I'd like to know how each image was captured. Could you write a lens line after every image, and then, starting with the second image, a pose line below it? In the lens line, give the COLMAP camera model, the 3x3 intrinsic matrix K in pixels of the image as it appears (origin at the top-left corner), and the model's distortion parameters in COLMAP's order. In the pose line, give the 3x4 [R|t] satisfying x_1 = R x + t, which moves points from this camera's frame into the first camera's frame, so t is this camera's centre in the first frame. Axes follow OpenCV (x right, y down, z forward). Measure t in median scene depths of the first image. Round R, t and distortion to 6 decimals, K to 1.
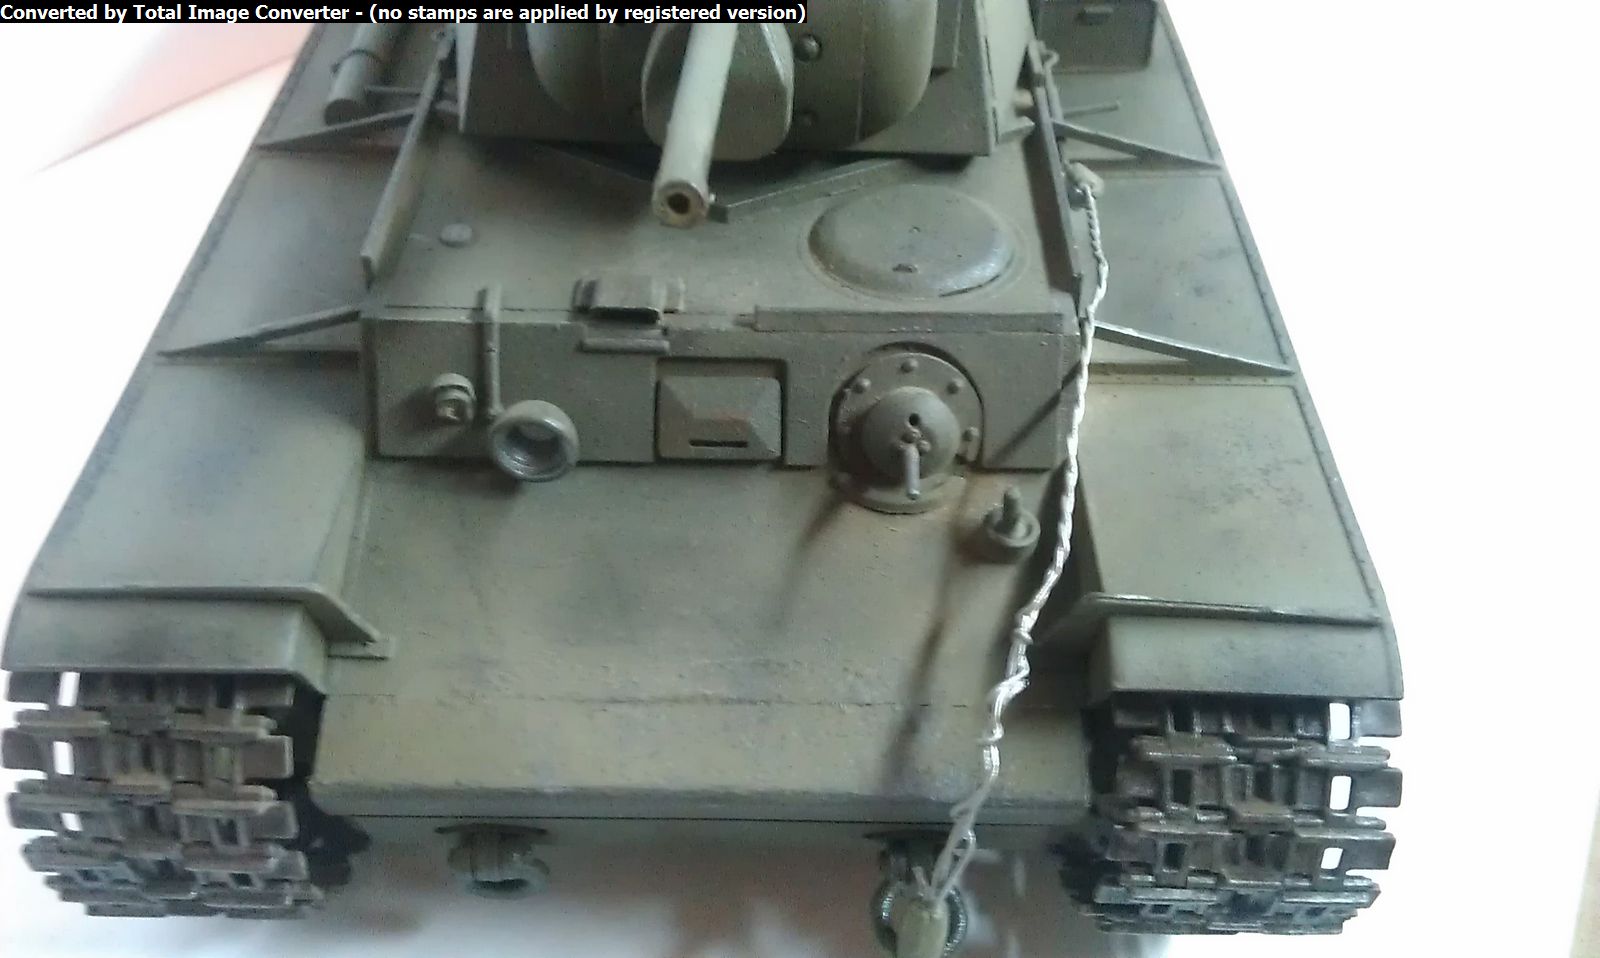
lens RADIAL K [[1603.9, 0, 800.0], [0, 1603.9, 479.0], [0, 0, 1]] dist [0.137027, -0.488473]
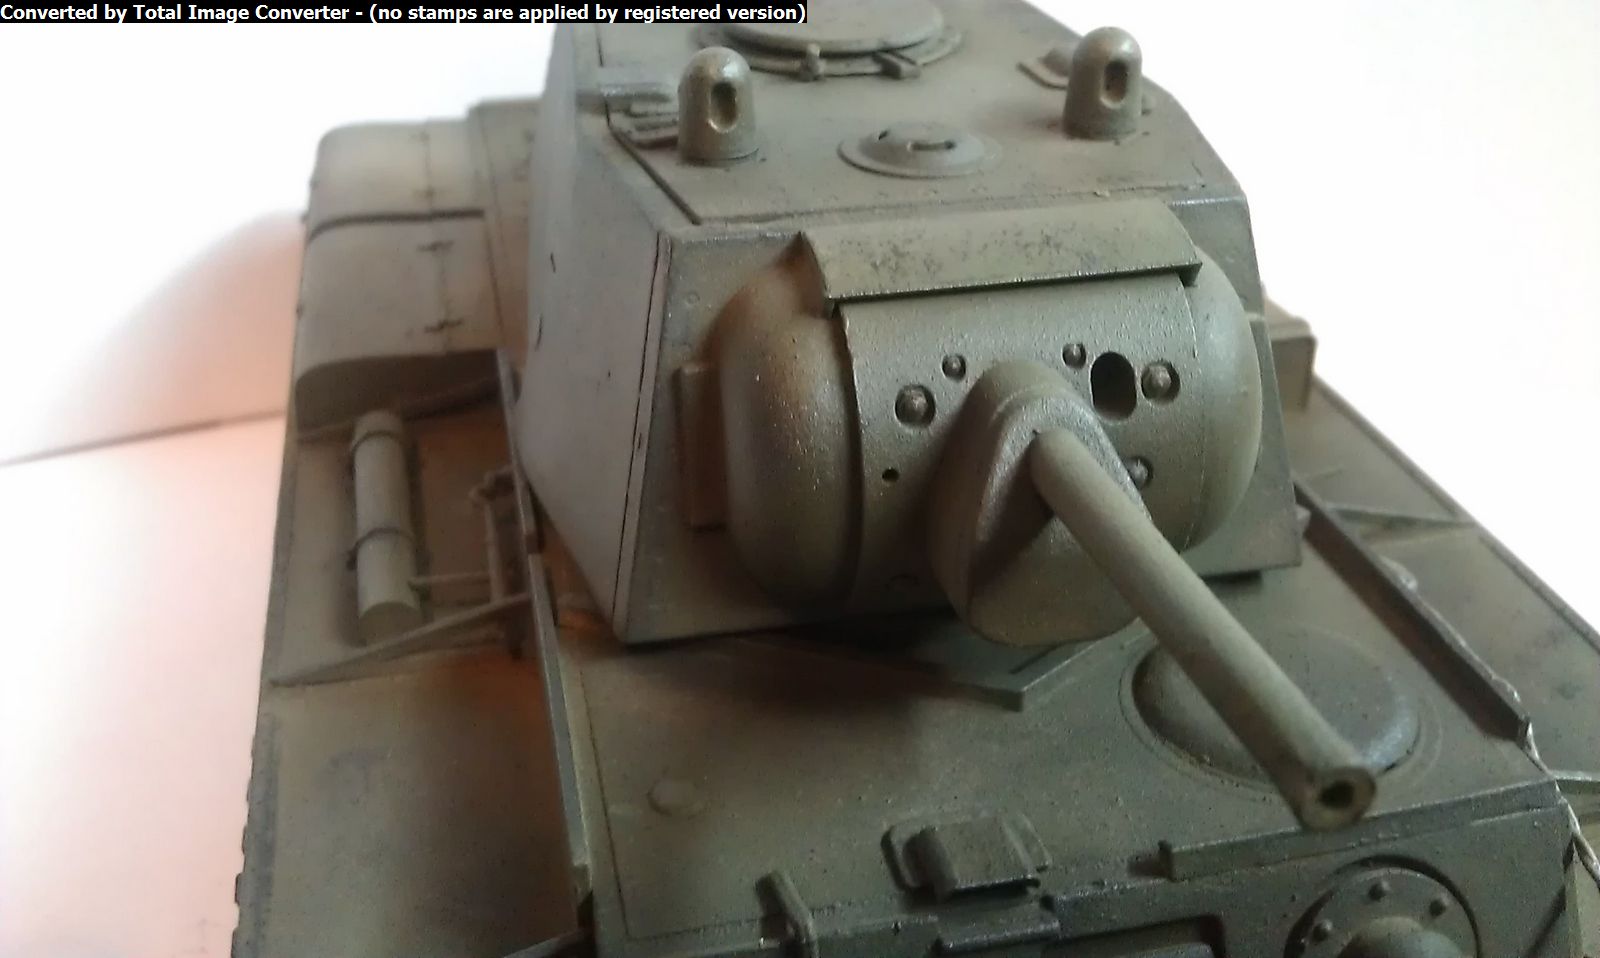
lens RADIAL K [[1603.9, 0, 800.0], [0, 1603.9, 479.0], [0, 0, 1]] dist [0.137027, -0.488473]
pose [[0.971943, -0.132850, 0.194108, -0.296190], [0.165642, 0.972484, -0.163824, -0.172100], [-0.167003, 0.191381, 0.967204, 0.313475]]
